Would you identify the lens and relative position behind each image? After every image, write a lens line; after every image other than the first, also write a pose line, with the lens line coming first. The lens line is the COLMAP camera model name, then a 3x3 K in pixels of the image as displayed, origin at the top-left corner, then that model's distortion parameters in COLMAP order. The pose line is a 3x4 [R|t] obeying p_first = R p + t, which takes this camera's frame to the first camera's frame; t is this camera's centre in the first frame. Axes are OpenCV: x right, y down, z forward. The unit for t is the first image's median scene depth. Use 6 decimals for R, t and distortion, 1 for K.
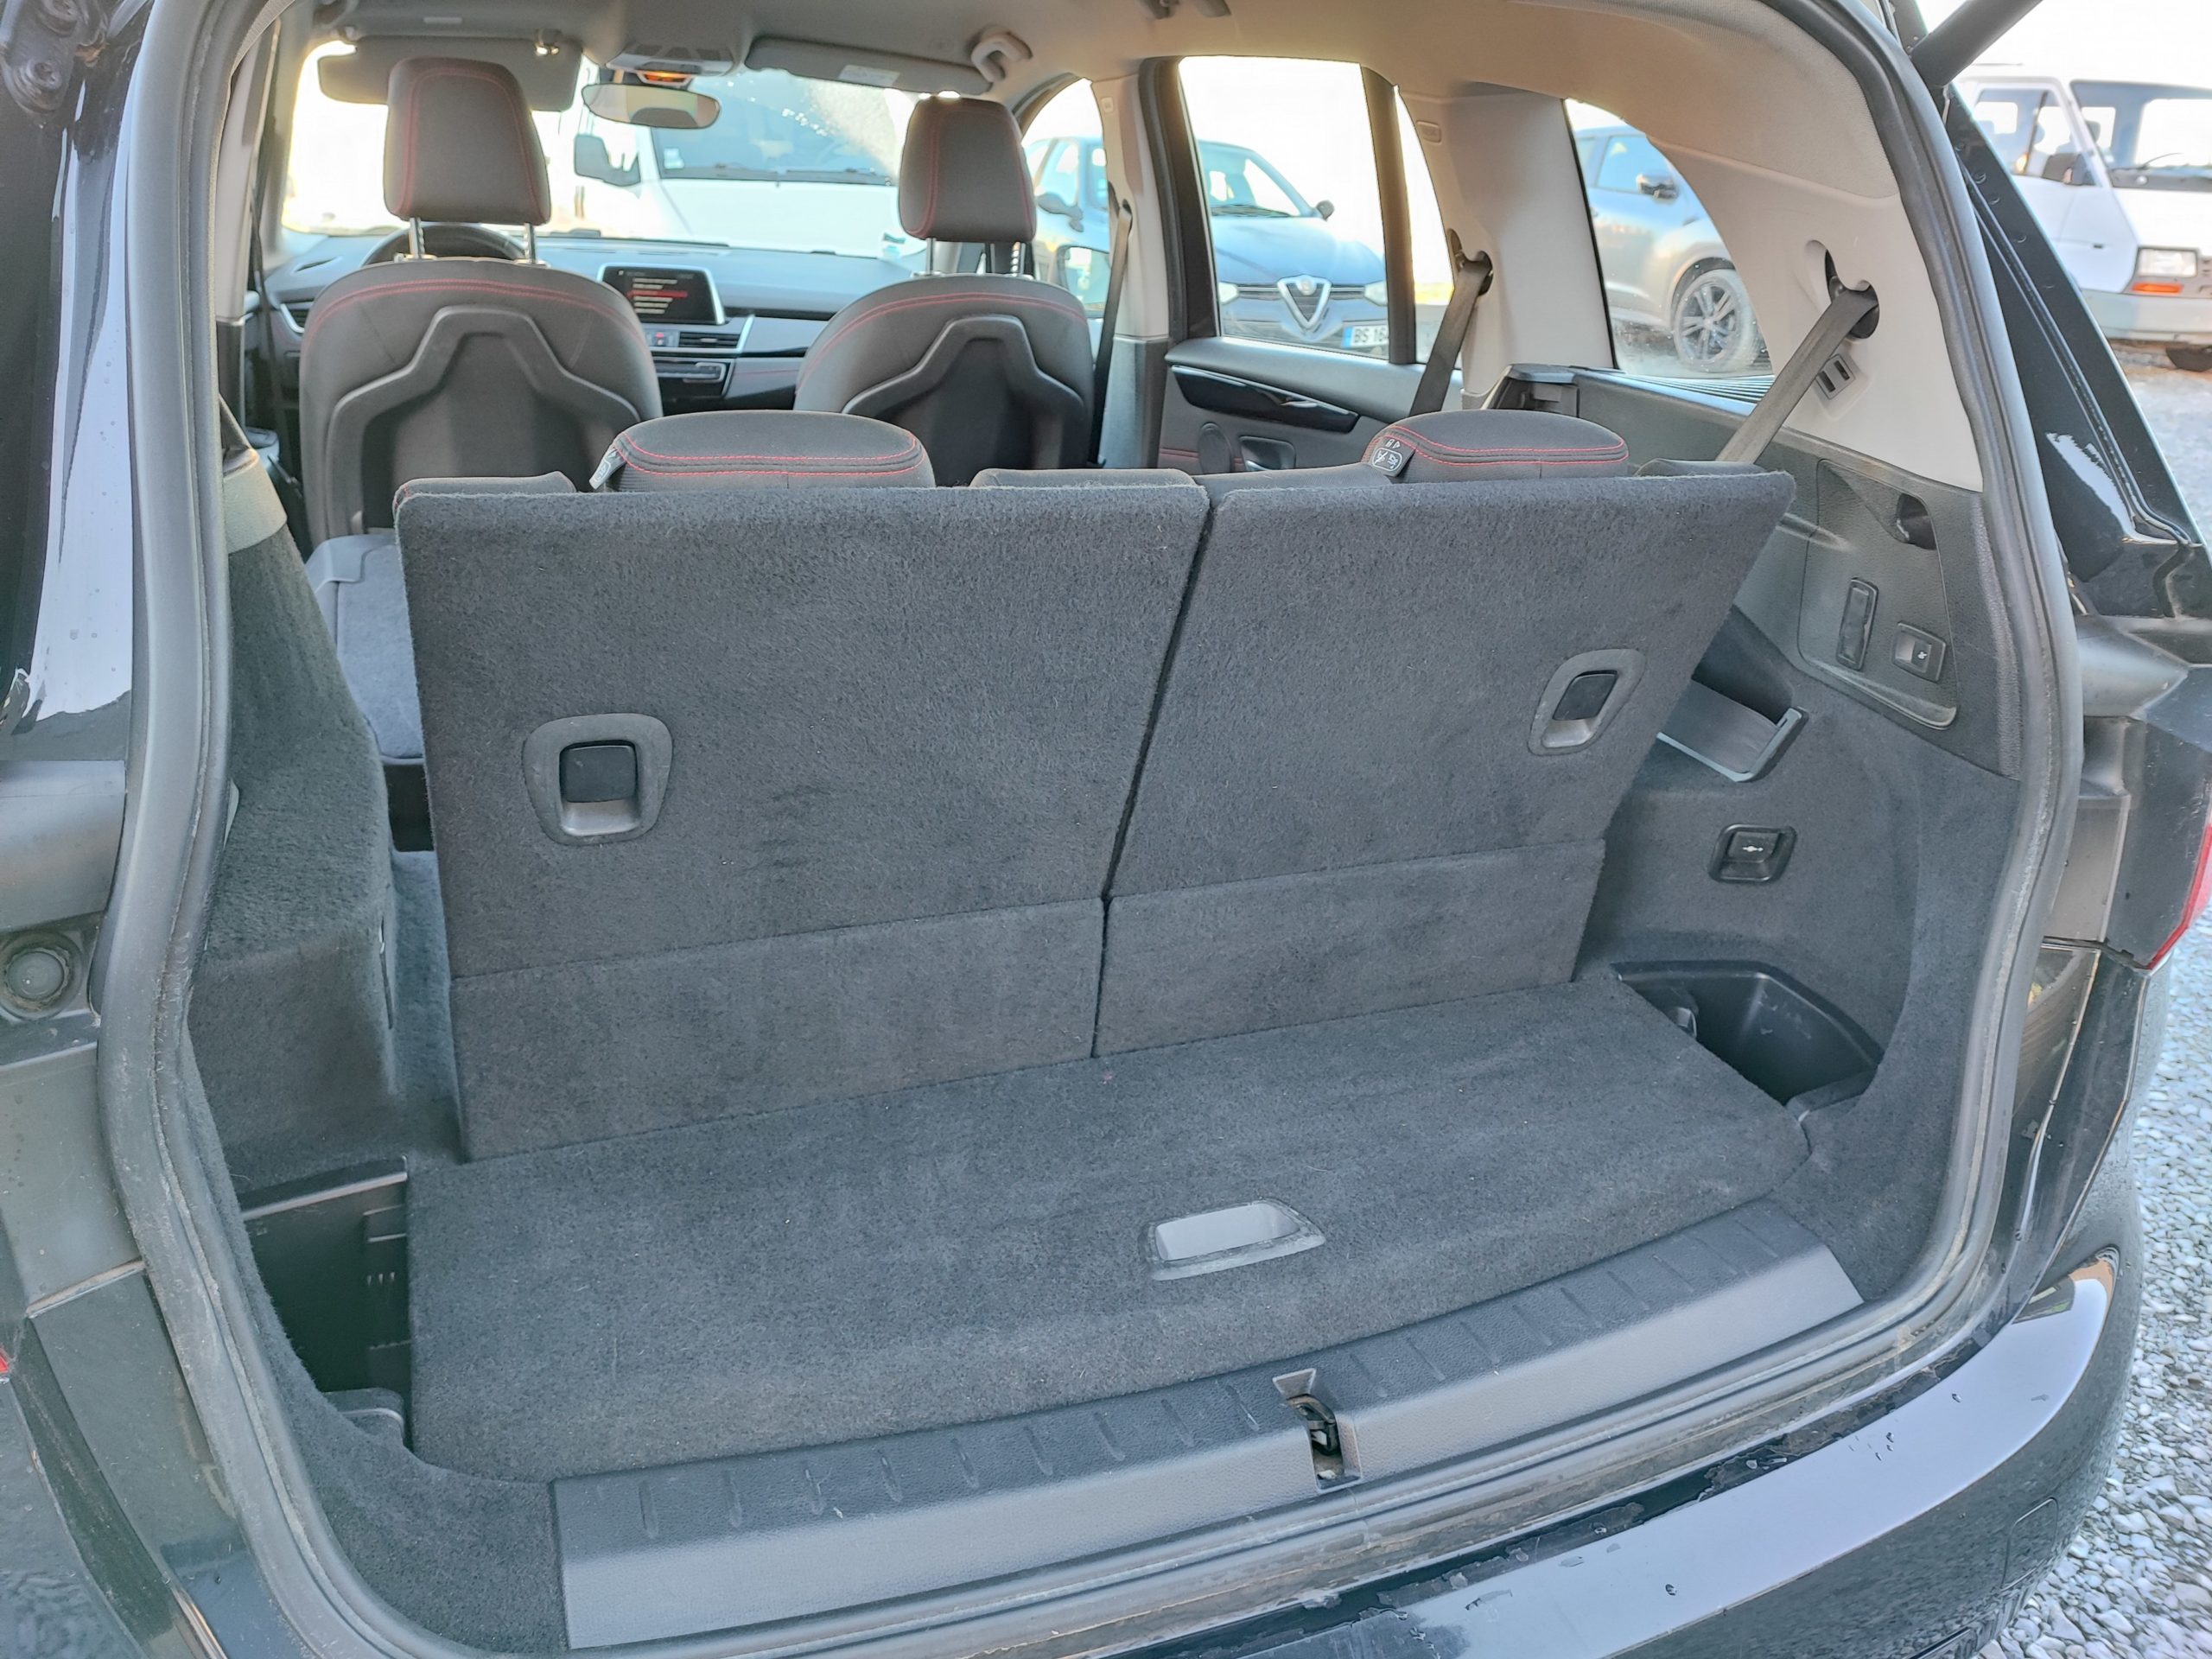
lens RADIAL K [[1586.2, 0, 1106.0], [0, 1586.2, 829.5], [0, 0, 1]] dist [0.055013, -0.052452]
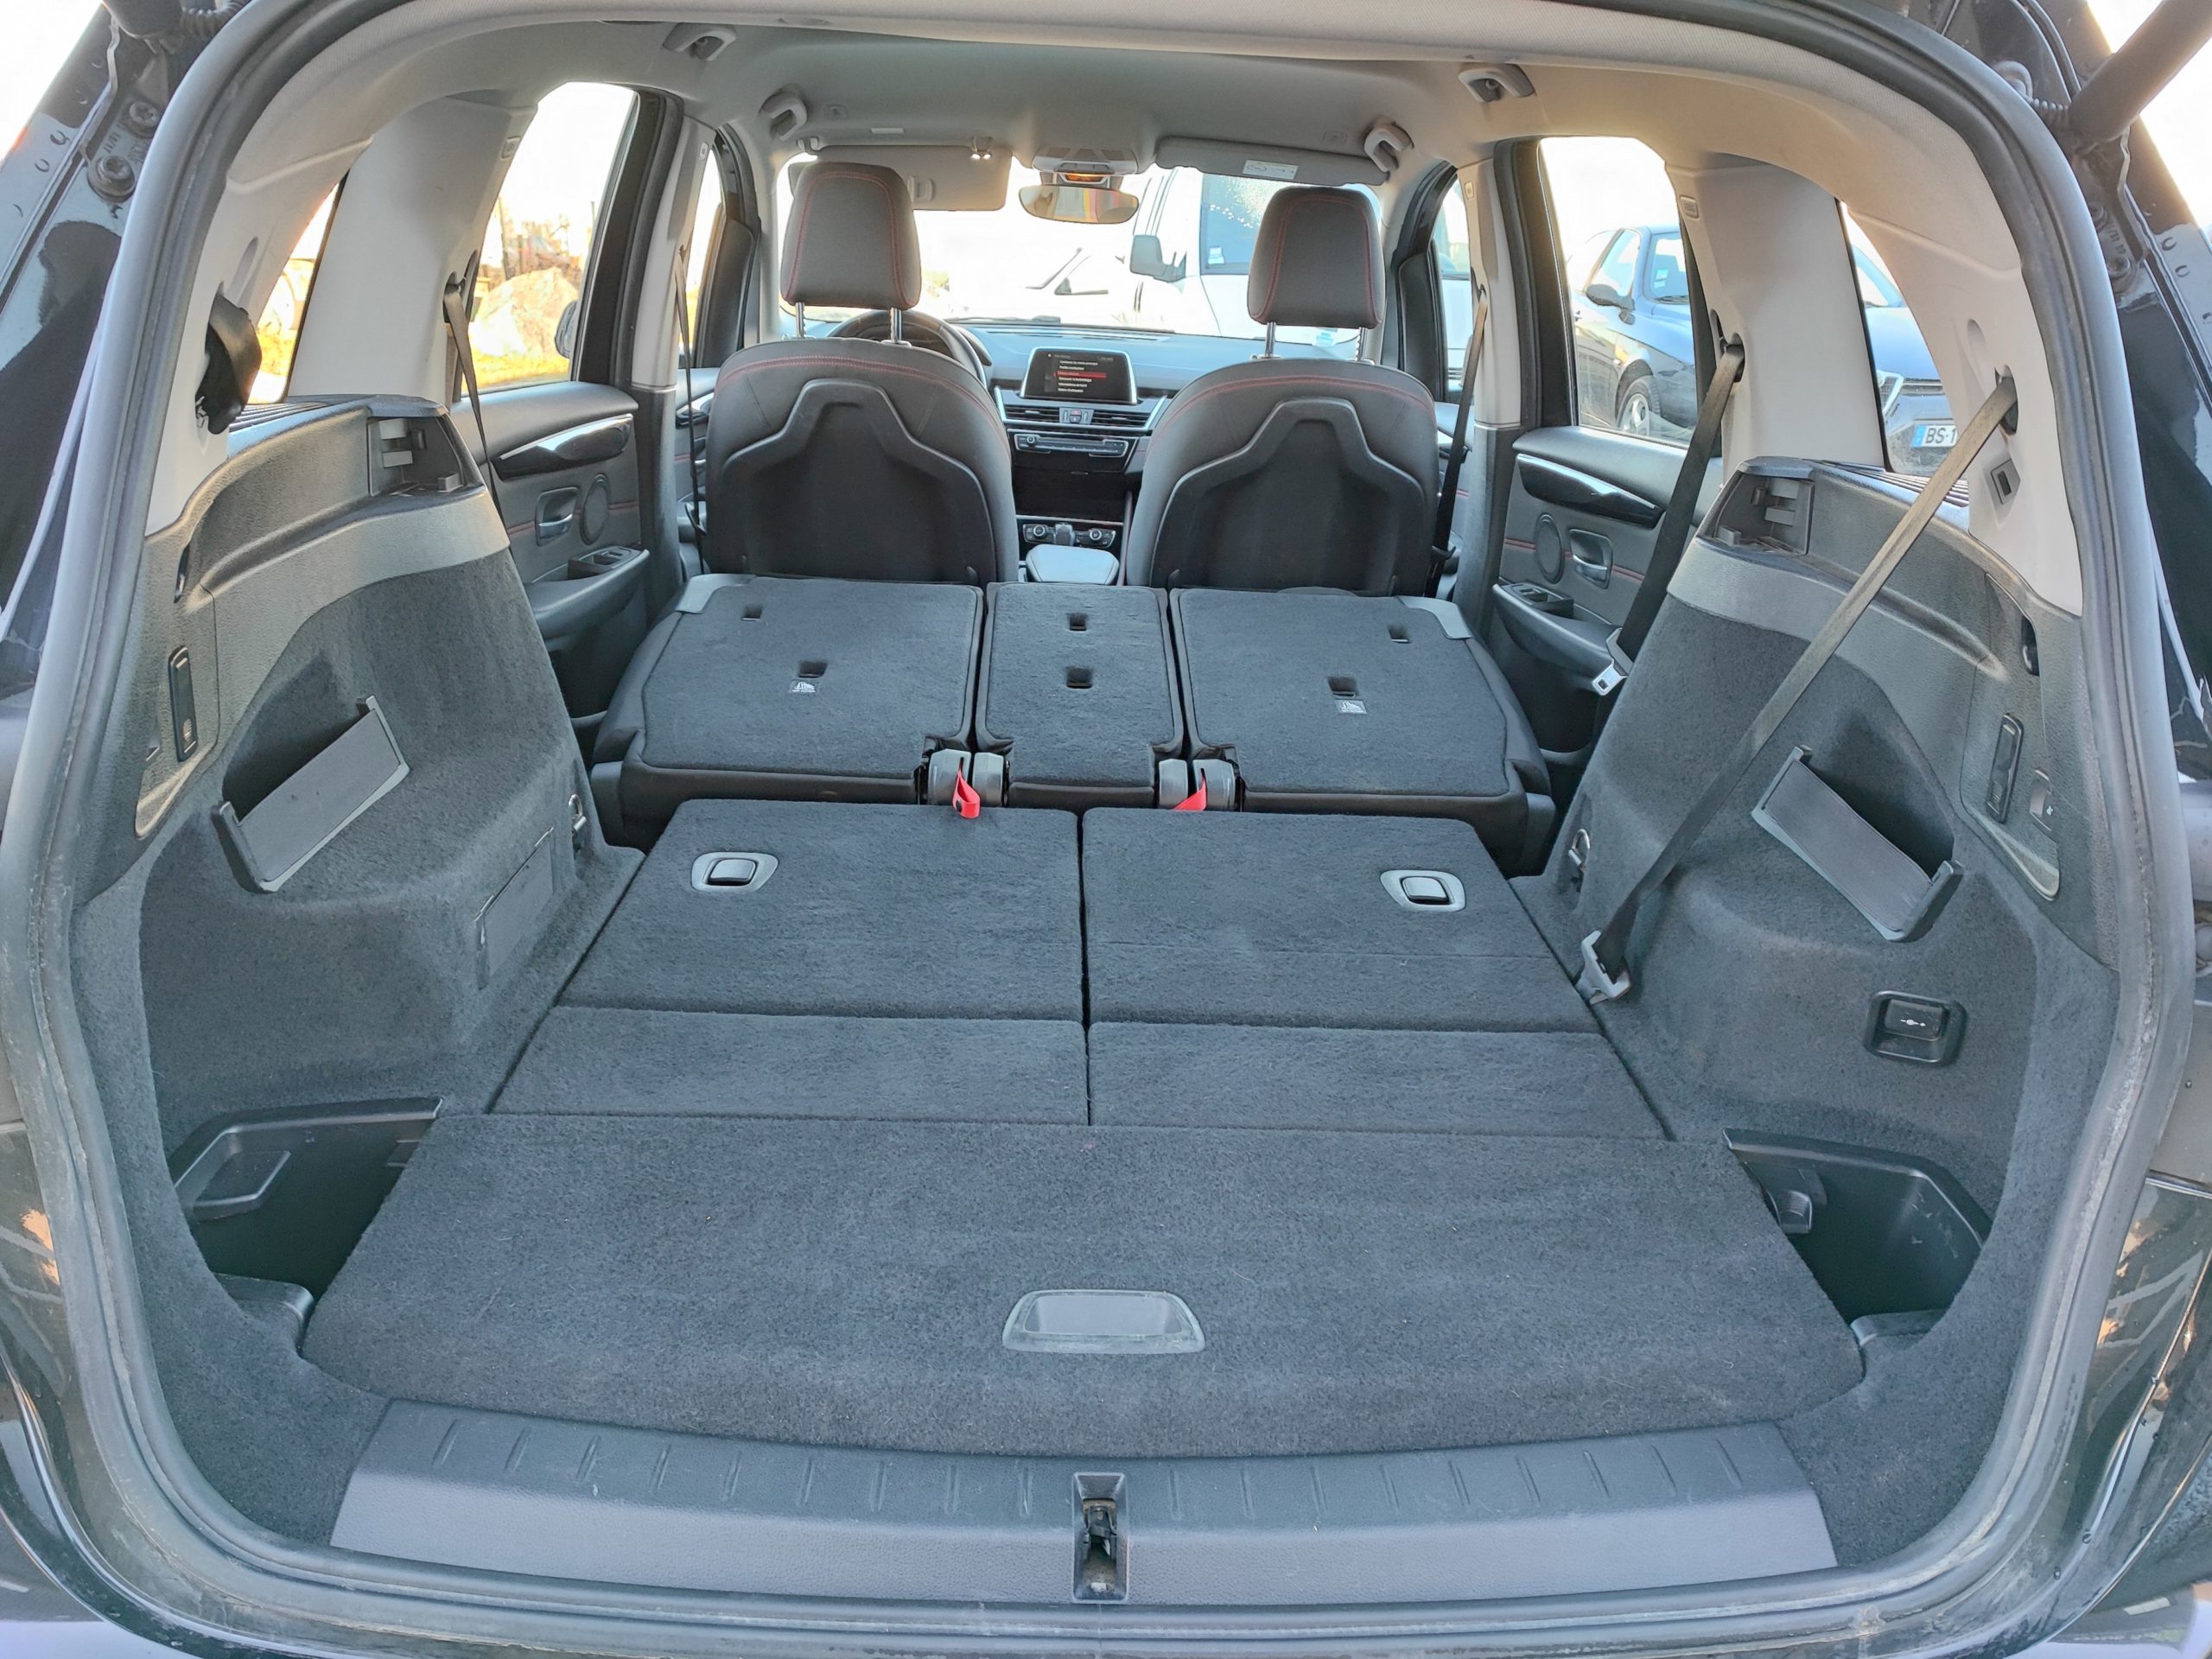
lens RADIAL K [[1578.1, 0, 1106.0], [0, 1578.1, 829.5], [0, 0, 1]] dist [0.055830, -0.061310]
pose [[0.938822, 0.111826, -0.325743, 0.311649], [-0.128180, 0.991324, -0.029110, -0.011669], [0.319661, 0.069083, 0.945010, 0.060548]]
